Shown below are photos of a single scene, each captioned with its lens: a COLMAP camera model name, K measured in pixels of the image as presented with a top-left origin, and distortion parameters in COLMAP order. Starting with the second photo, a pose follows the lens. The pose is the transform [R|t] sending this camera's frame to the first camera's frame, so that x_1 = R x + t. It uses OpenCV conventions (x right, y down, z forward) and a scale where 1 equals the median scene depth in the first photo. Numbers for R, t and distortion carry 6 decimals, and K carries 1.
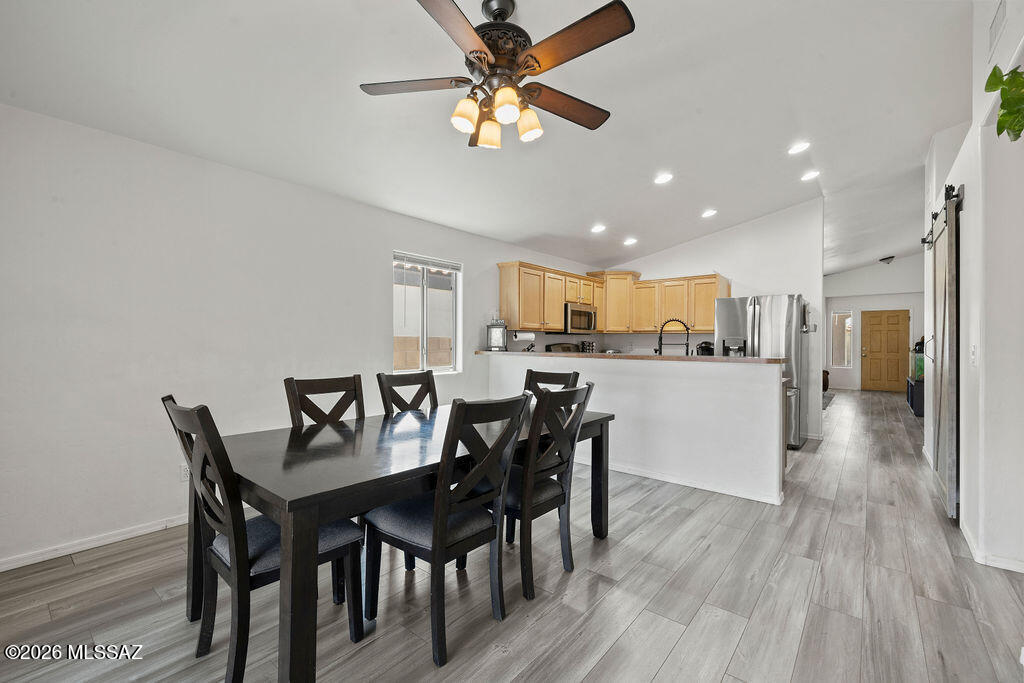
lens RADIAL K [[438.2, 0, 510.4], [0, 438.2, 345.7], [0, 0, 1]] dist [0.000218, -0.000108]
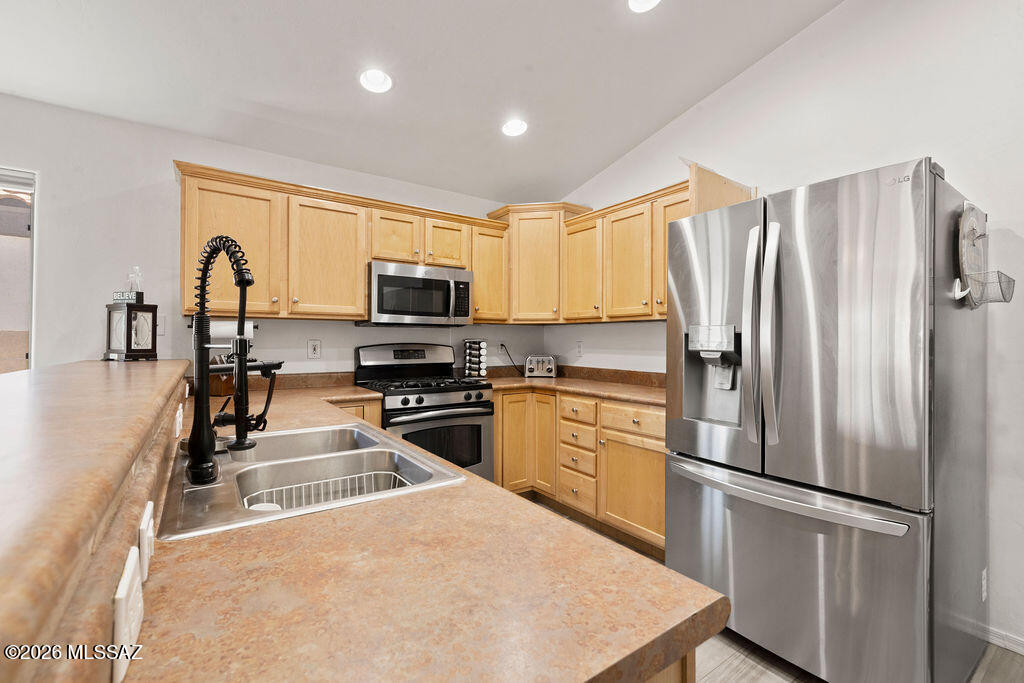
lens RADIAL K [[438.7, 0, 512.3], [0, 438.7, 337.2], [0, 0, 1]] dist [0.002078, -0.000244]
pose [[0.963067, -0.004802, -0.269218, 0.479291], [-0.000755, 0.999789, -0.020535, -0.002507], [0.269260, 0.019980, 0.962860, 0.660448]]
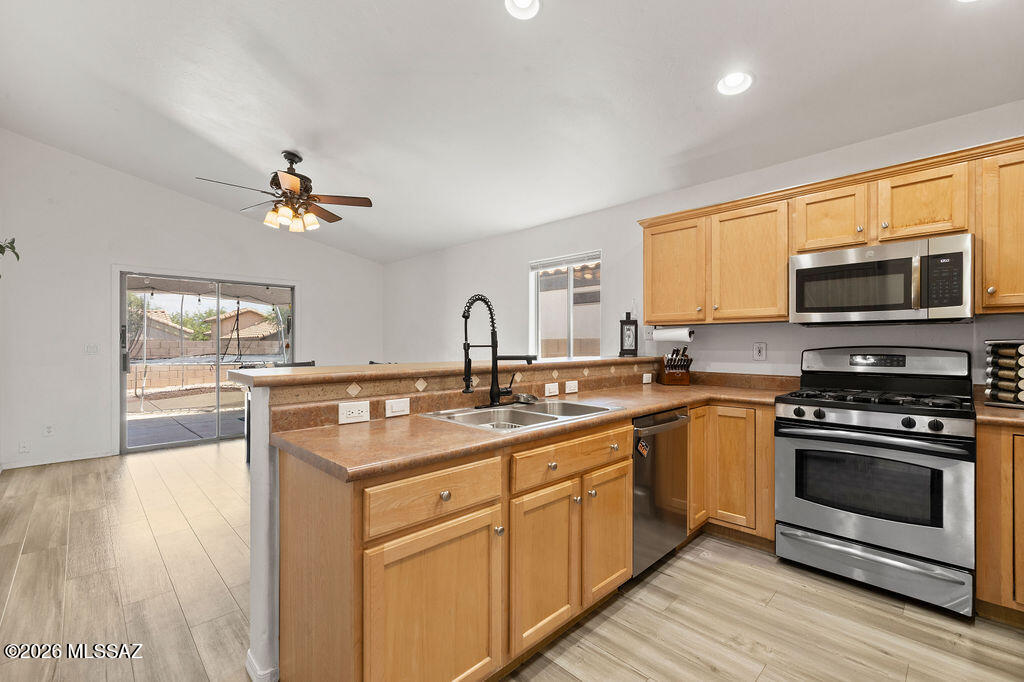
lens RADIAL K [[438.2, 0, 510.4], [0, 438.2, 345.2], [0, 0, 1]] dist [0.000218, -0.000108]
pose [[-0.108648, -0.001139, -0.994080, 0.704945], [-0.010053, 0.999949, -0.000047, -0.003648], [0.994029, 0.009988, -0.108654, 0.882530]]
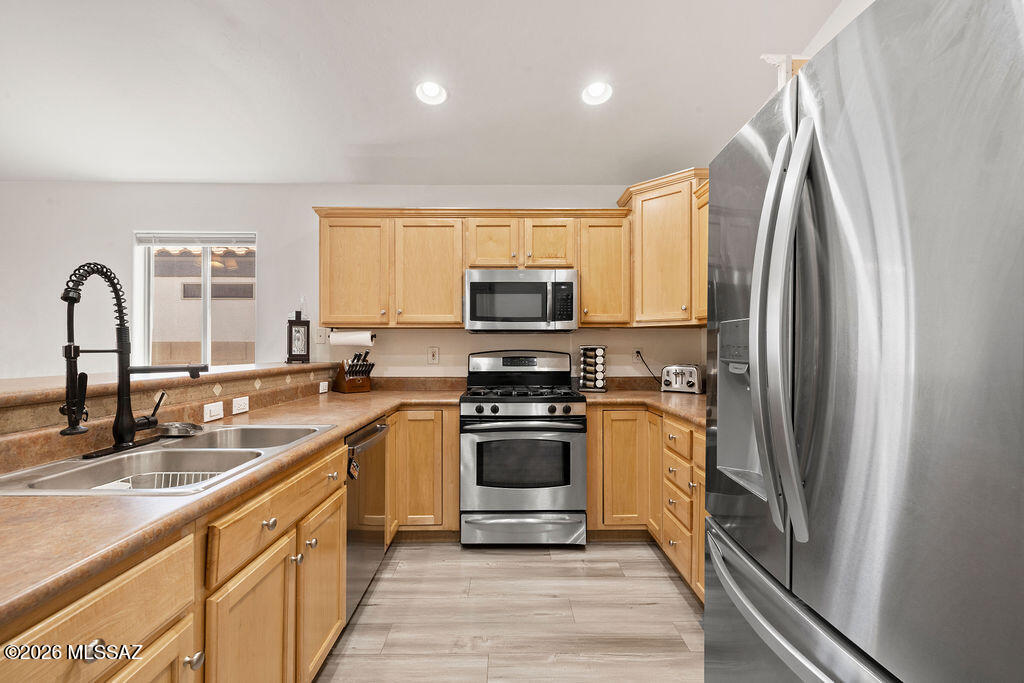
lens RADIAL K [[438.2, 0, 510.4], [0, 438.2, 345.7], [0, 0, 1]] dist [0.000218, -0.000108]
pose [[0.645935, -0.009019, -0.763339, 0.632158], [-0.005293, 0.999853, -0.016293, -0.002790], [0.763374, 0.014564, 0.645793, 0.827952]]
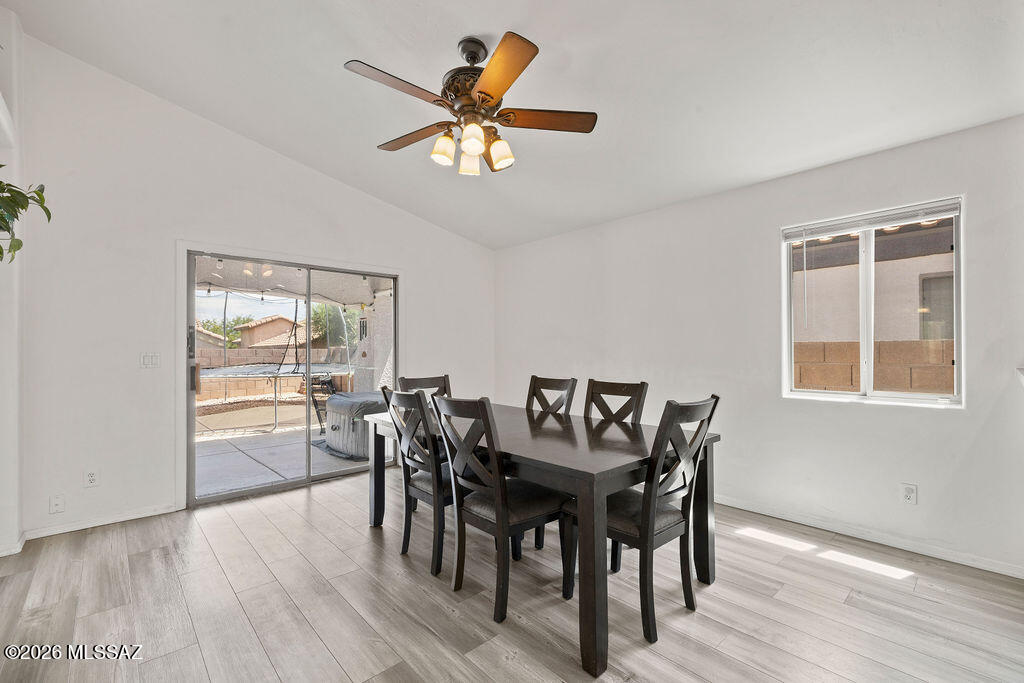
lens RADIAL K [[445.0, 0, 510.0], [0, 445.0, 350.1], [0, 0, 1]] dist [0.001698, 0.000157]
pose [[-0.151773, -0.006634, -0.988393, 0.455855], [-0.006846, 0.999961, -0.005661, -0.000713], [0.988392, 0.005908, -0.151812, 0.535377]]
